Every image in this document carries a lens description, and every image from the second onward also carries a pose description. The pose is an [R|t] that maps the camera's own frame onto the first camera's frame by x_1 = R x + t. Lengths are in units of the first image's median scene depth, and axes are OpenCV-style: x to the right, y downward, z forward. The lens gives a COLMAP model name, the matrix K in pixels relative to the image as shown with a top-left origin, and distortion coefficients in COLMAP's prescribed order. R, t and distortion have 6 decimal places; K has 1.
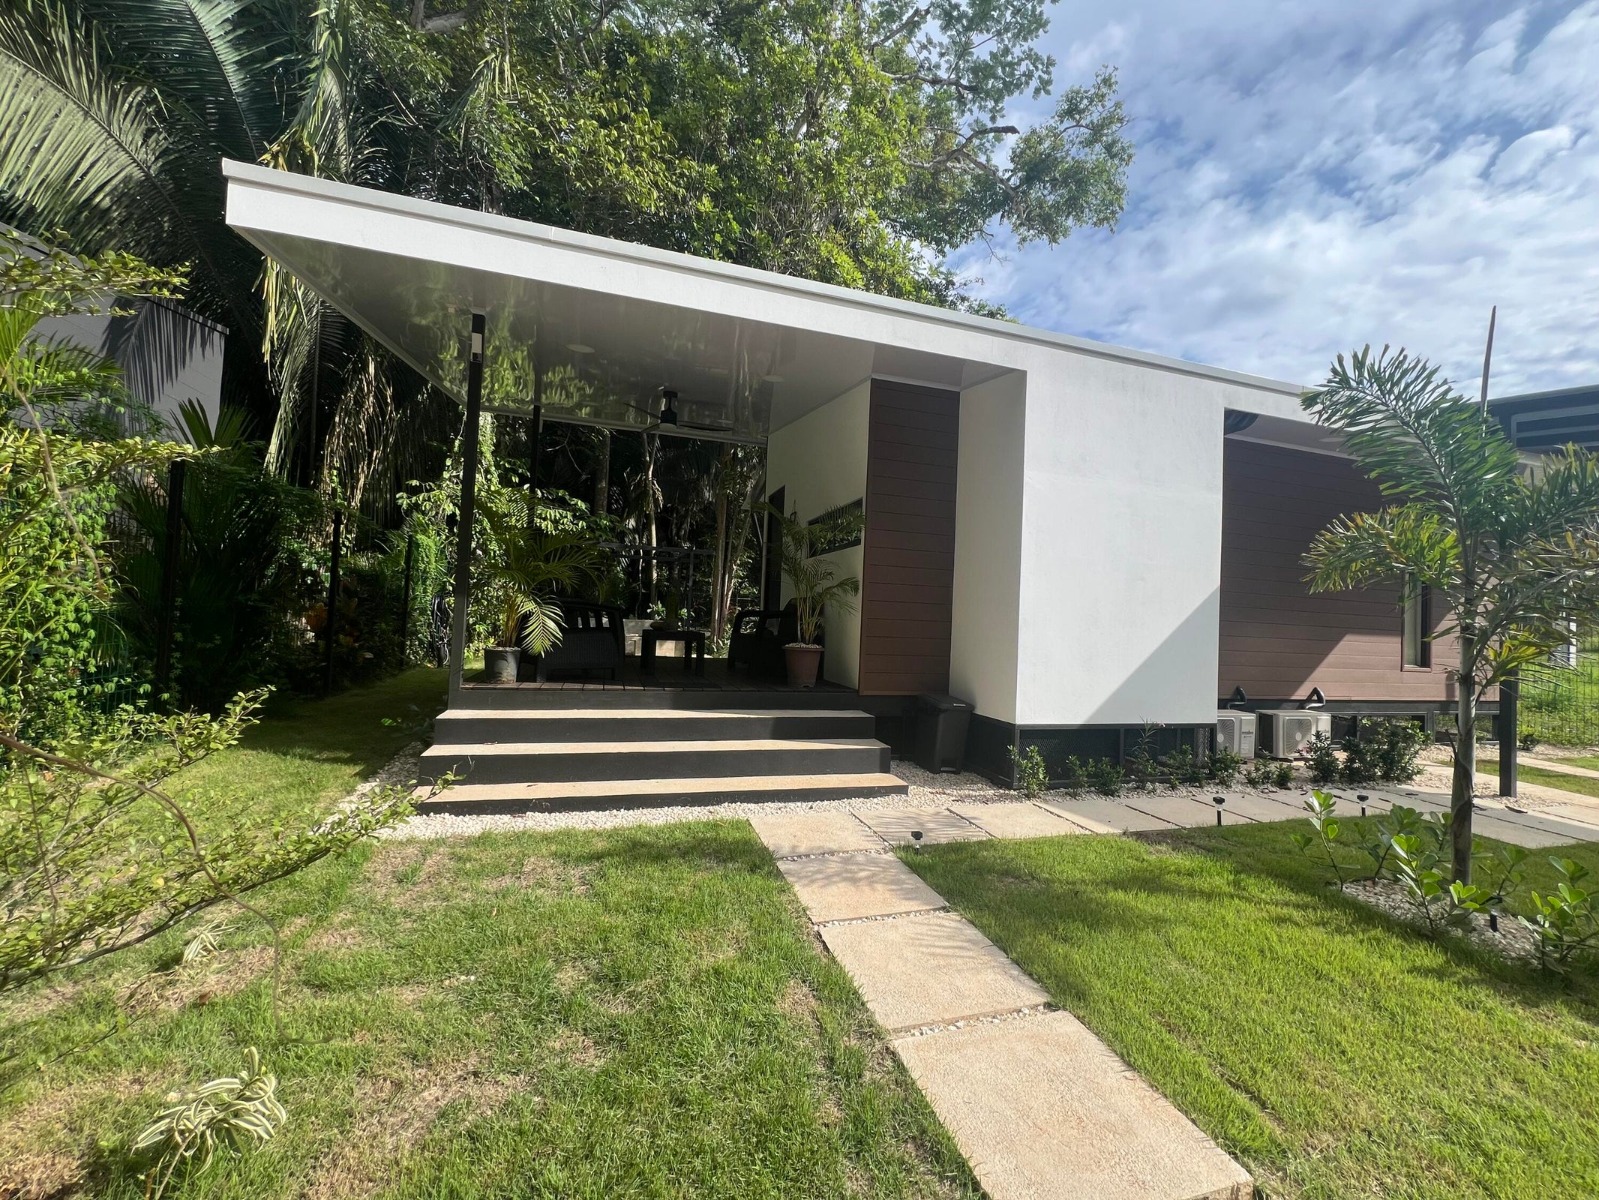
lens RADIAL K [[637.3, 0, 803.6], [0, 637.3, 593.4], [0, 0, 1]] dist [0.000459, -0.000327]
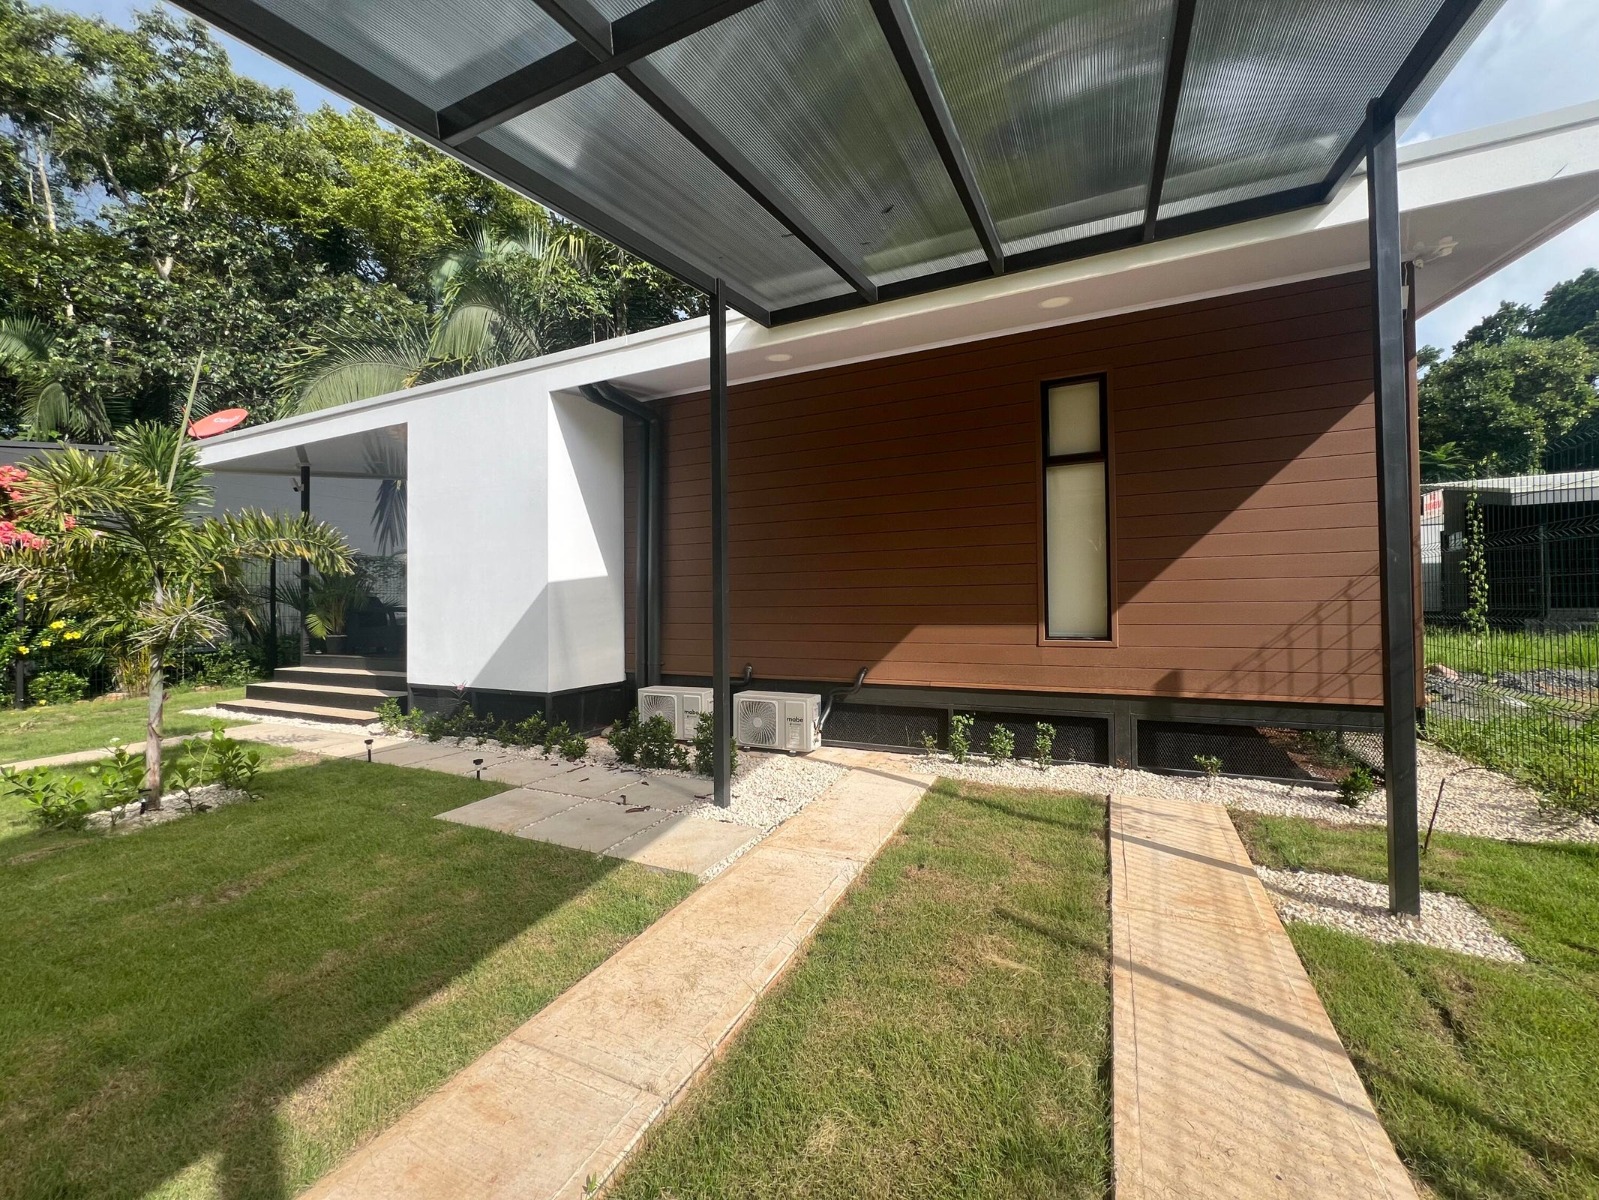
lens RADIAL K [[643.3, 0, 861.5], [0, 643.3, 608.0], [0, 0, 1]] dist [0.000310, 0.000095]
pose [[0.741813, -0.051937, -0.668593, 1.970448], [0.068096, 0.997677, -0.001948, 0.114057], [0.667141, -0.044083, 0.743626, 0.628678]]
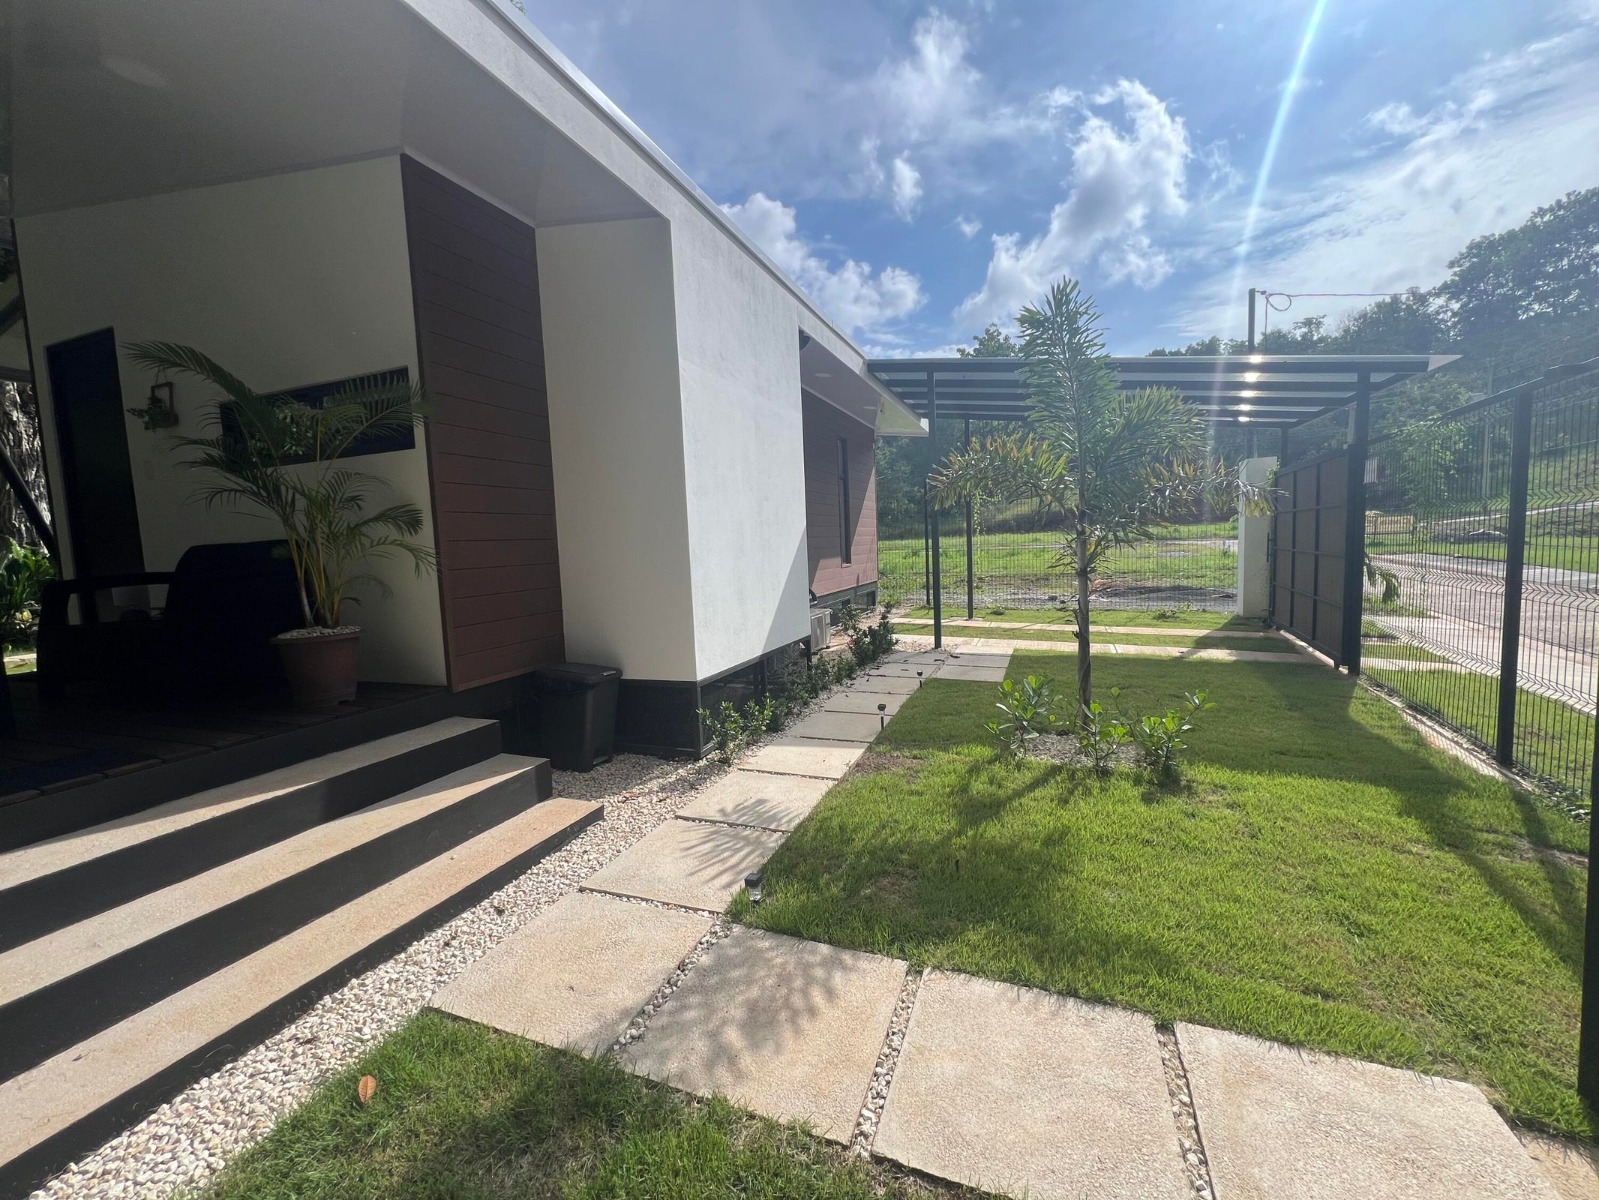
lens RADIAL K [[637.3, 0, 803.6], [0, 637.3, 593.4], [0, 0, 1]] dist [0.000459, -0.000327]
pose [[0.616823, -0.130945, 0.776133, -0.197472], [0.041101, 0.990078, 0.134376, -0.008864], [-0.786028, -0.050986, 0.616085, 0.396700]]
